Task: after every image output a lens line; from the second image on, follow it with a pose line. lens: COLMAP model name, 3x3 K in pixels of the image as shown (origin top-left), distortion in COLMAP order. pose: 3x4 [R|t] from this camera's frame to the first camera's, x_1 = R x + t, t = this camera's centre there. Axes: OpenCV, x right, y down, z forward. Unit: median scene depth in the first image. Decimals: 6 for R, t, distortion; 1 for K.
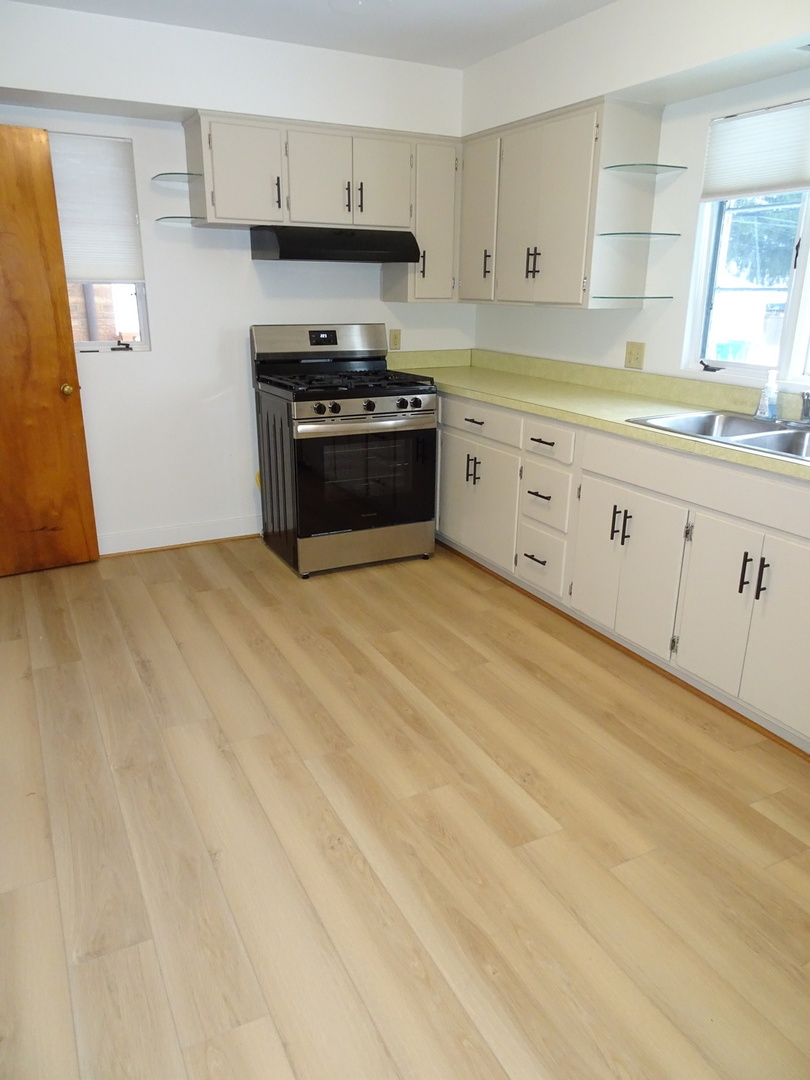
lens RADIAL K [[769.3, 0, 402.9], [0, 769.3, 542.2], [0, 0, 1]] dist [0.007266, 0.006402]
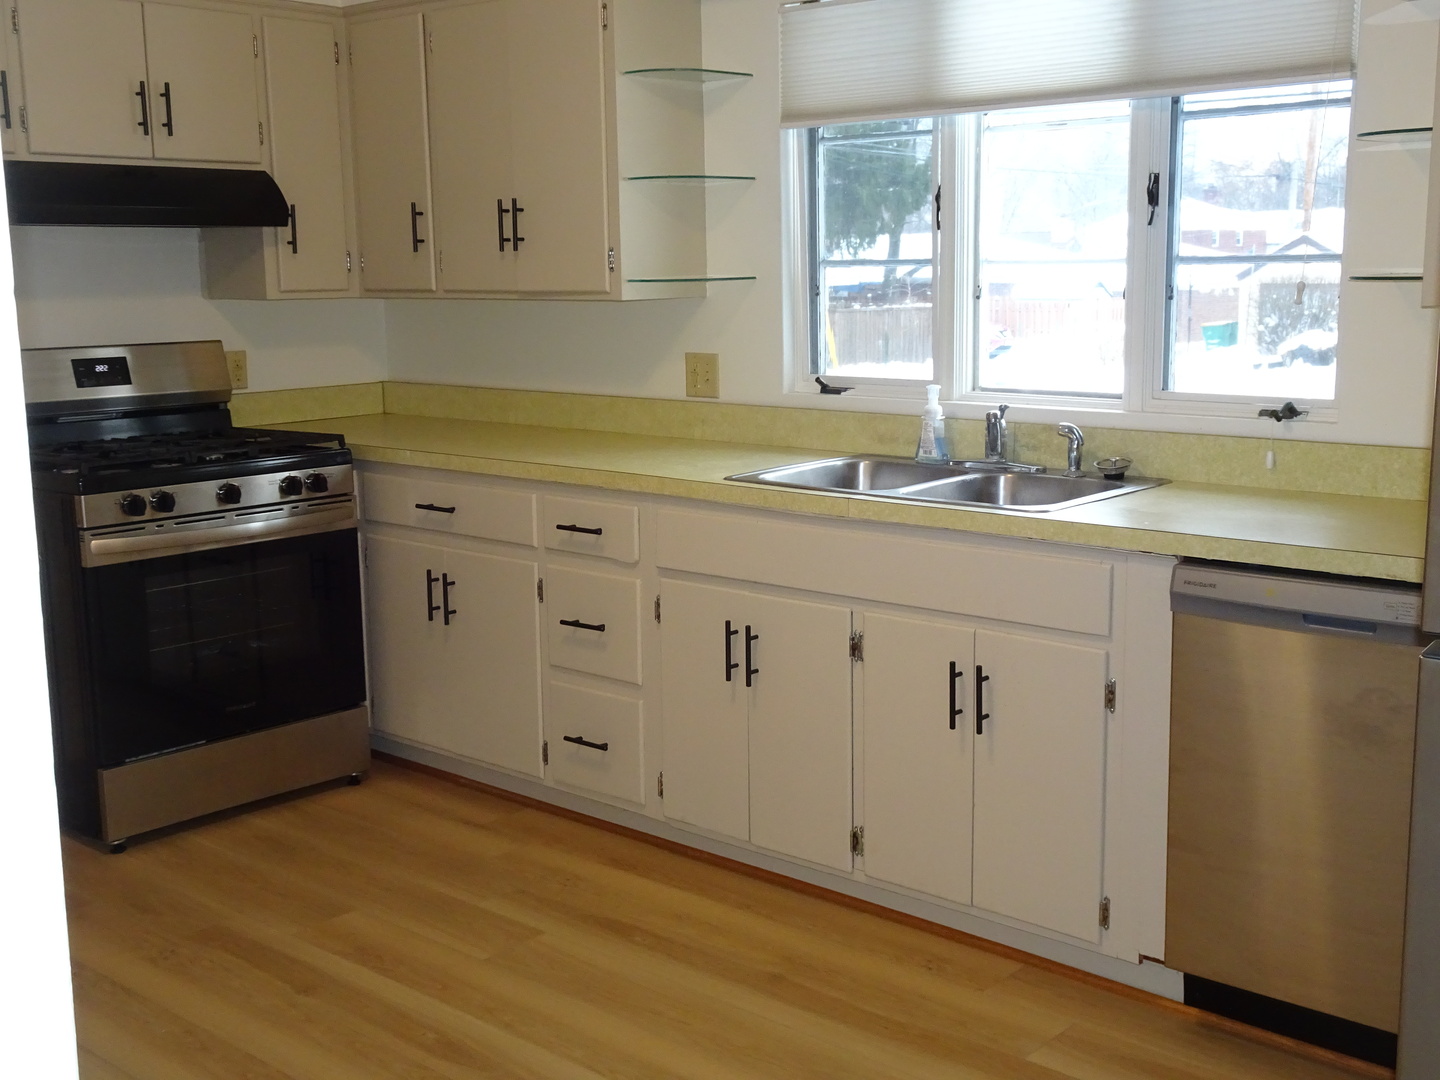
lens RADIAL K [[1618.2, 0, 719.9], [0, 1618.2, 537.6], [0, 0, 1]] dist [0.032032, 0.000000]
pose [[0.936949, -0.080336, 0.340106, -0.120825], [0.131479, 0.982748, -0.130076, 0.041314], [-0.323788, 0.166591, 0.931348, -0.131120]]
